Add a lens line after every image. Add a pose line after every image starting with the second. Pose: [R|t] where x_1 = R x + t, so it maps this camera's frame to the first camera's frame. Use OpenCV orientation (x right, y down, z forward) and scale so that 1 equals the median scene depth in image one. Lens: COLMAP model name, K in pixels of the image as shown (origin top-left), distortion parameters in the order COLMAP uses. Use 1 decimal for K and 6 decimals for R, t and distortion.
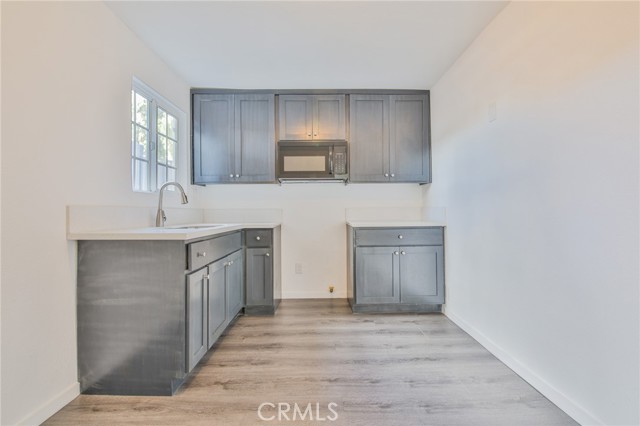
lens RADIAL K [[292.8, 0, 319.9], [0, 292.8, 208.1], [0, 0, 1]] dist [-0.008888, -0.000590]
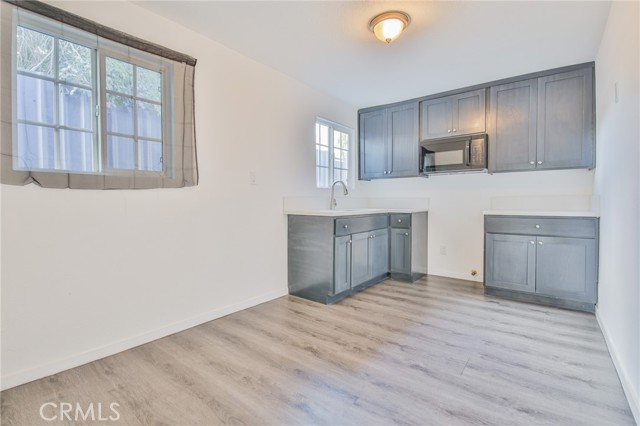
lens RADIAL K [[292.8, 0, 319.9], [0, 292.8, 208.1], [0, 0, 1]] dist [-0.008888, -0.000590]
pose [[0.779536, 0.020632, -0.626018, 0.312912], [0.004949, 0.999223, 0.039094, -0.004474], [0.626338, -0.033574, 0.778828, -0.216572]]
